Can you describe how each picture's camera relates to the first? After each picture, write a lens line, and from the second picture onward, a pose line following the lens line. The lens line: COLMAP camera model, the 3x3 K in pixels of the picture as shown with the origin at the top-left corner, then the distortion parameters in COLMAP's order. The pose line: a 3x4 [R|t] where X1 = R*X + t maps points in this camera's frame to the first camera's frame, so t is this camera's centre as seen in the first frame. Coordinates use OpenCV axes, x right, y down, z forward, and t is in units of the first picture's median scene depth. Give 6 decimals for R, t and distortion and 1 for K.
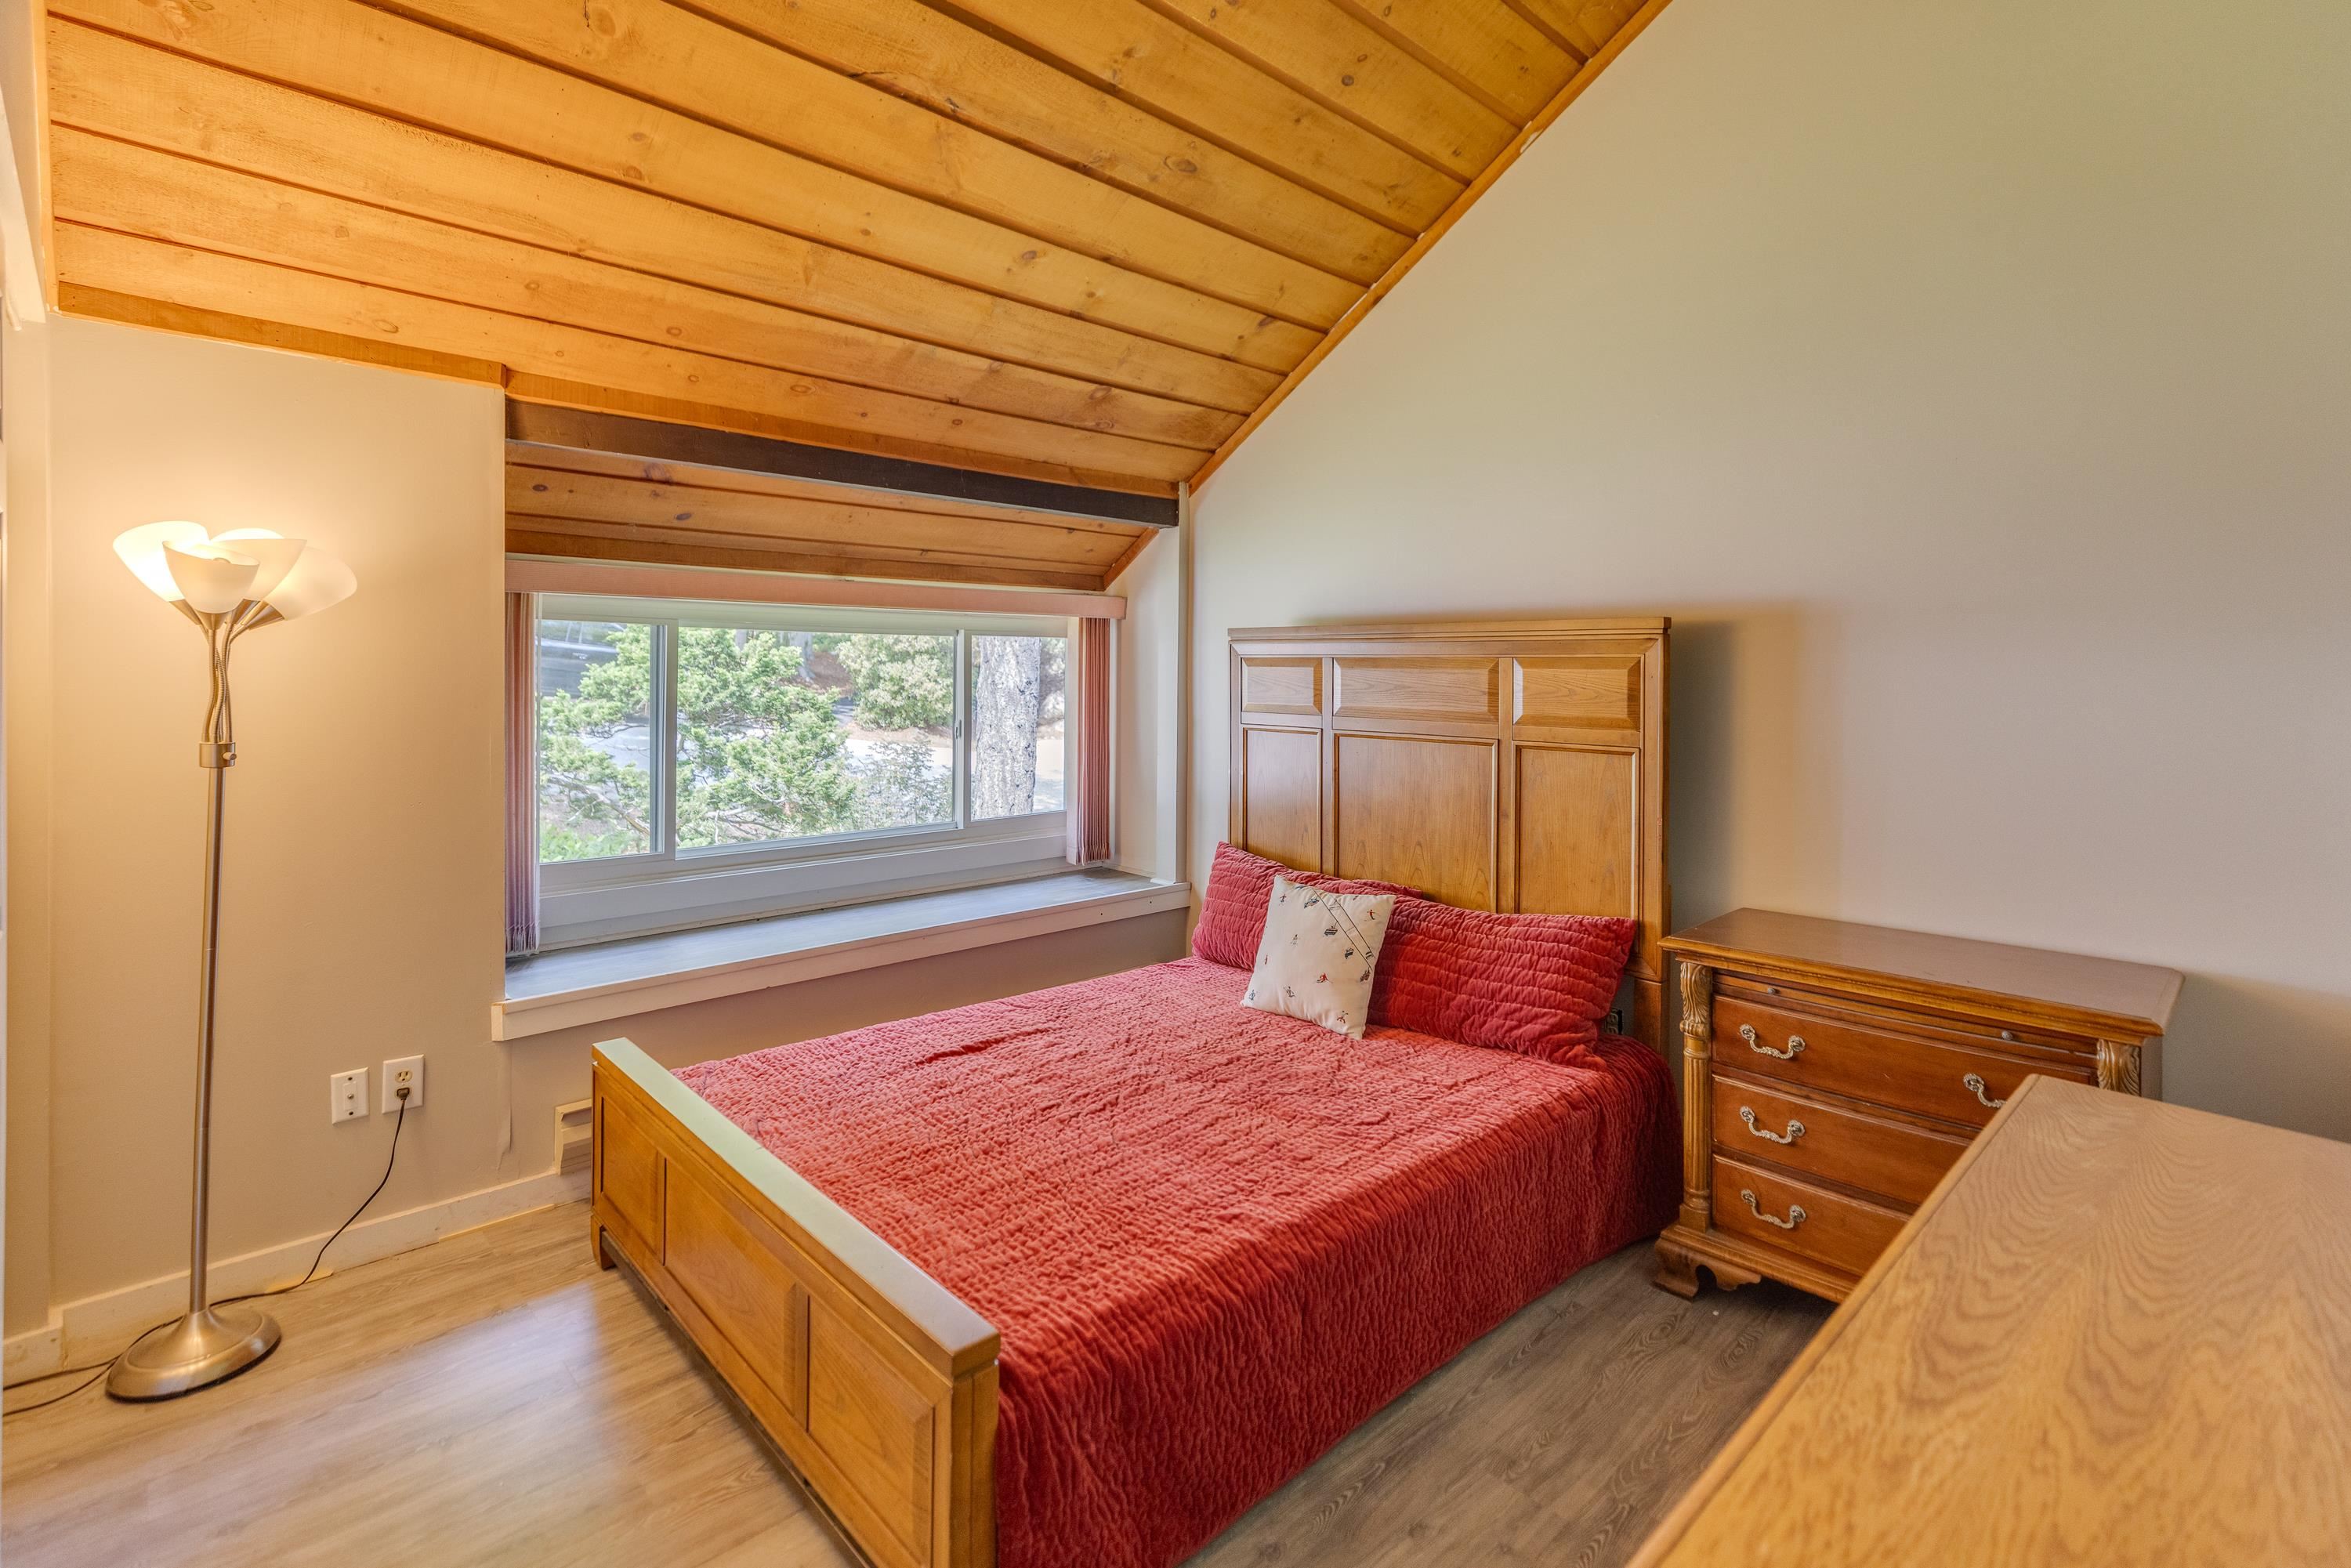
lens RADIAL K [[1098.2, 0, 1186.0], [0, 1098.2, 661.0], [0, 0, 1]] dist [0.002314, 0.000422]
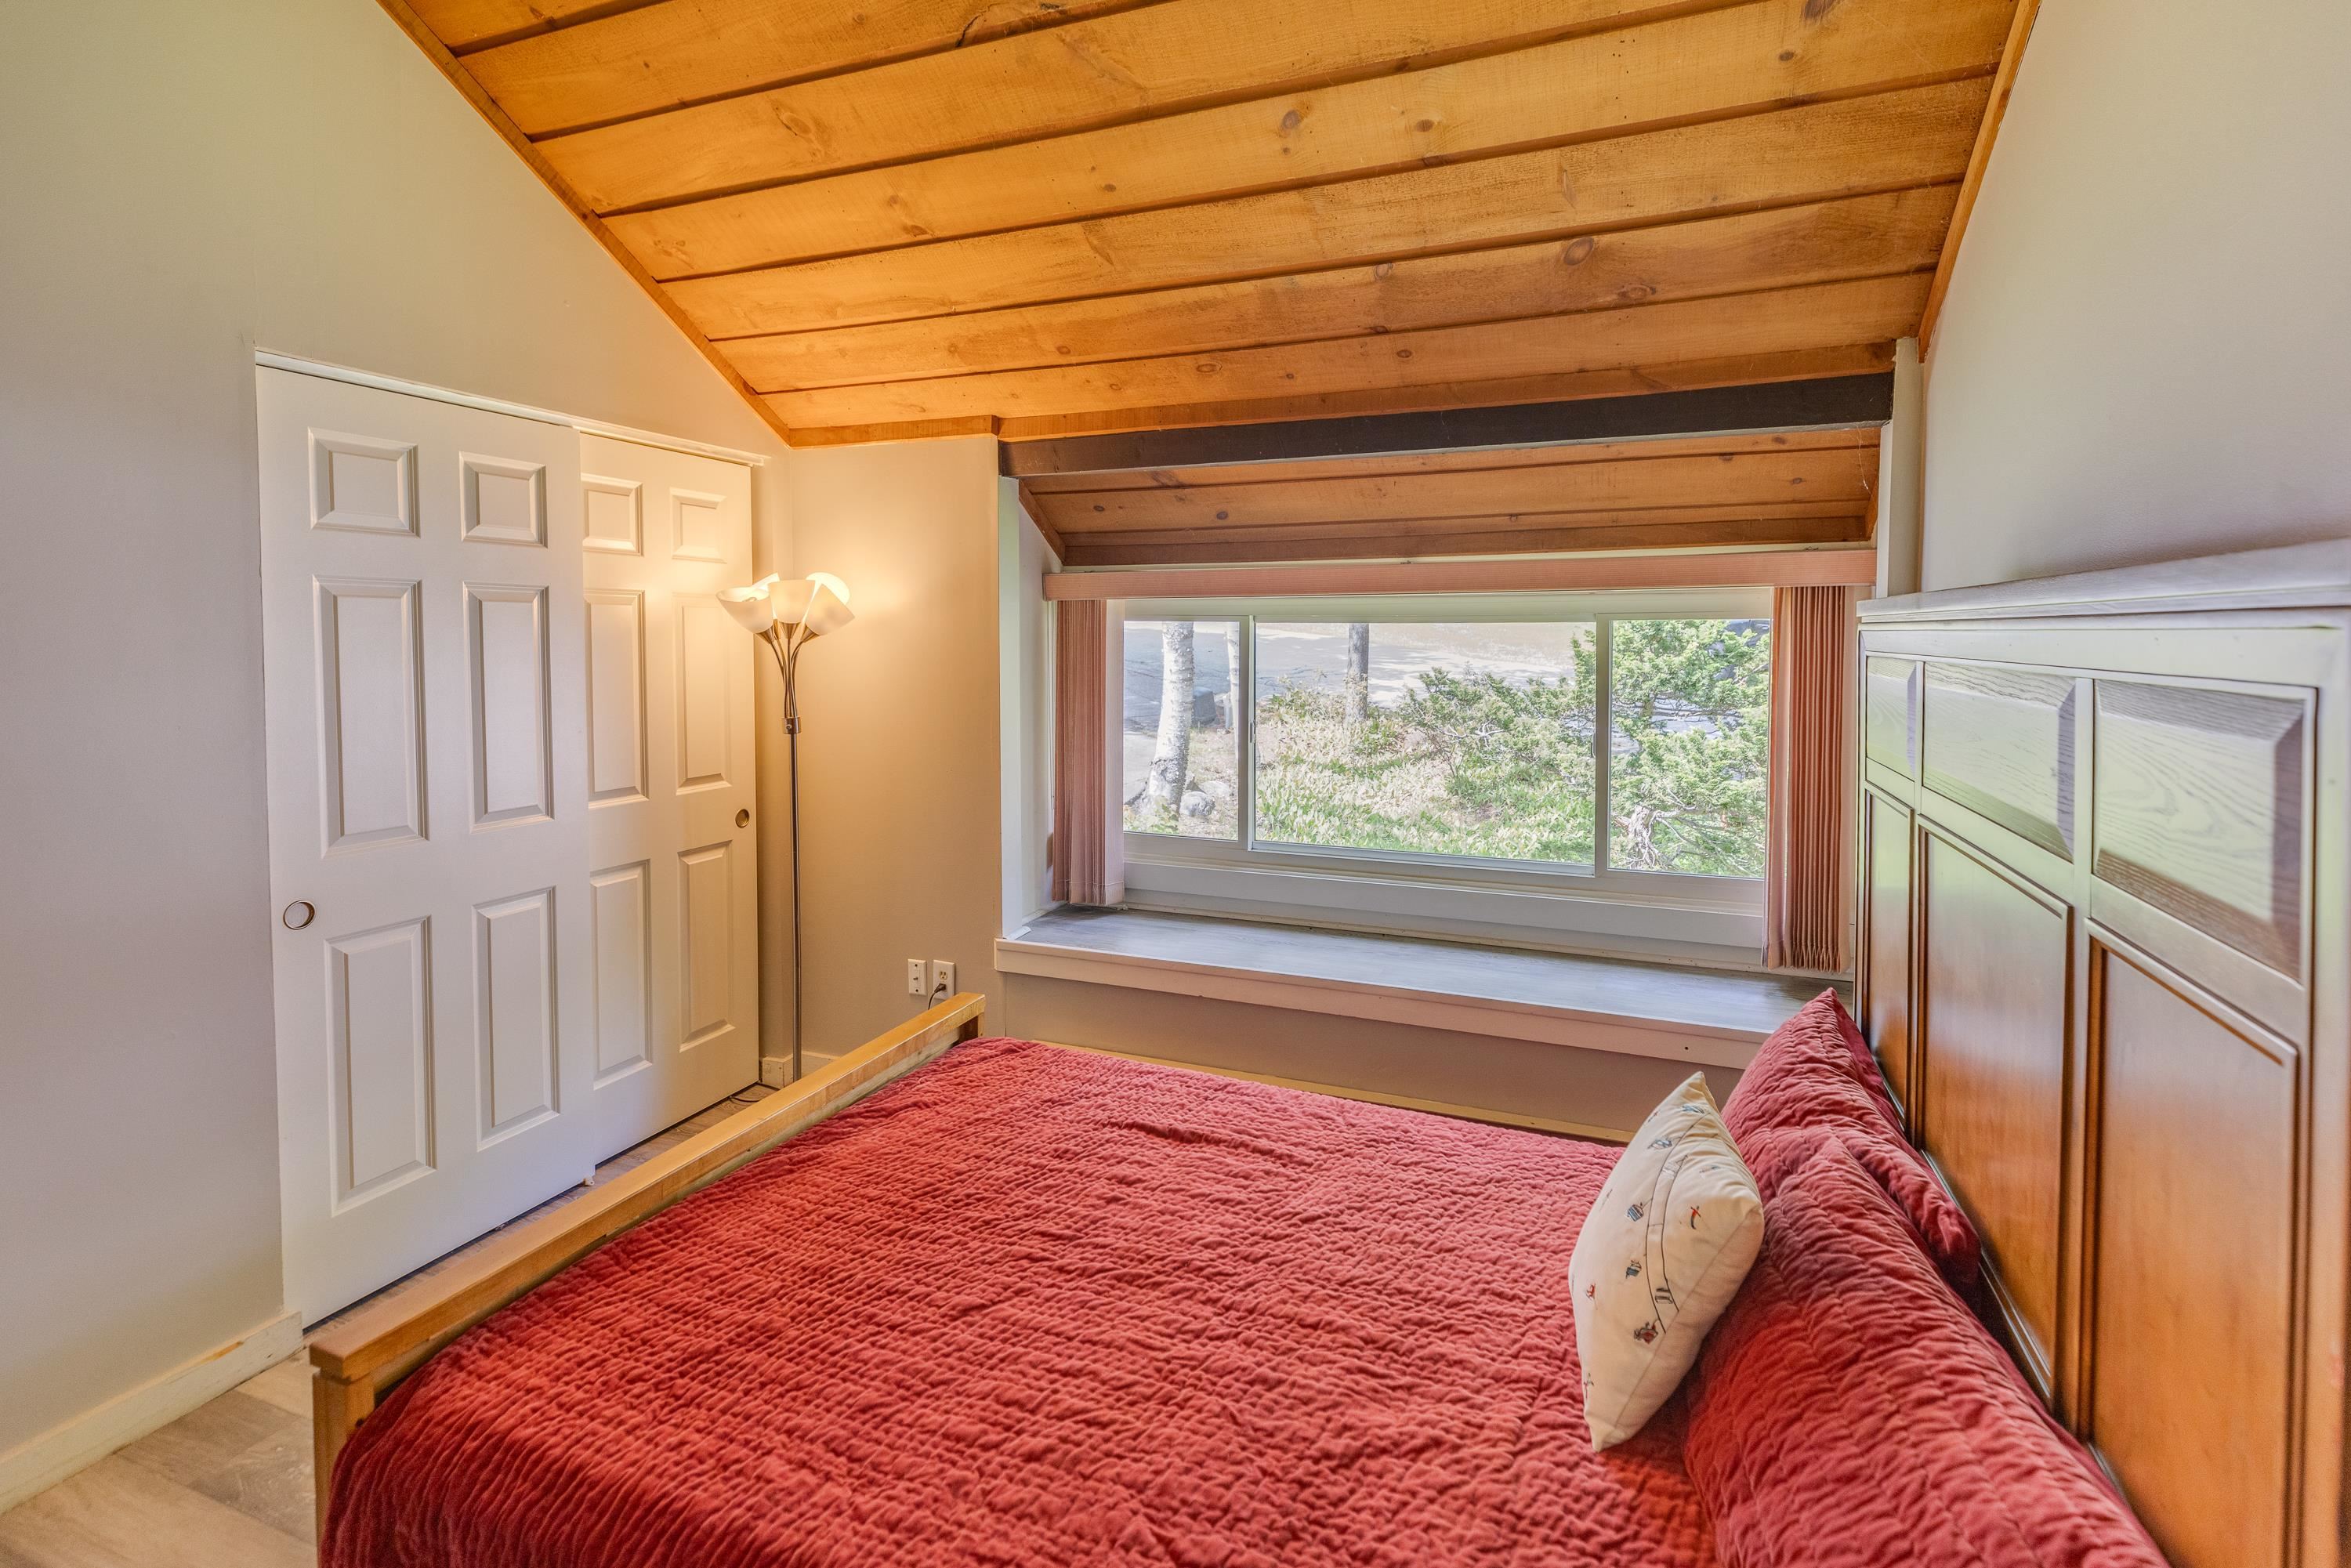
lens RADIAL K [[1075.0, 0, 1168.5], [0, 1075.0, 670.6], [0, 0, 1]] dist [0.001535, 0.000708]
pose [[0.420132, 0.019858, -0.907246, 0.449796], [0.010846, 0.999579, 0.026901, -0.016012], [0.907398, -0.021142, 0.419740, 0.561545]]
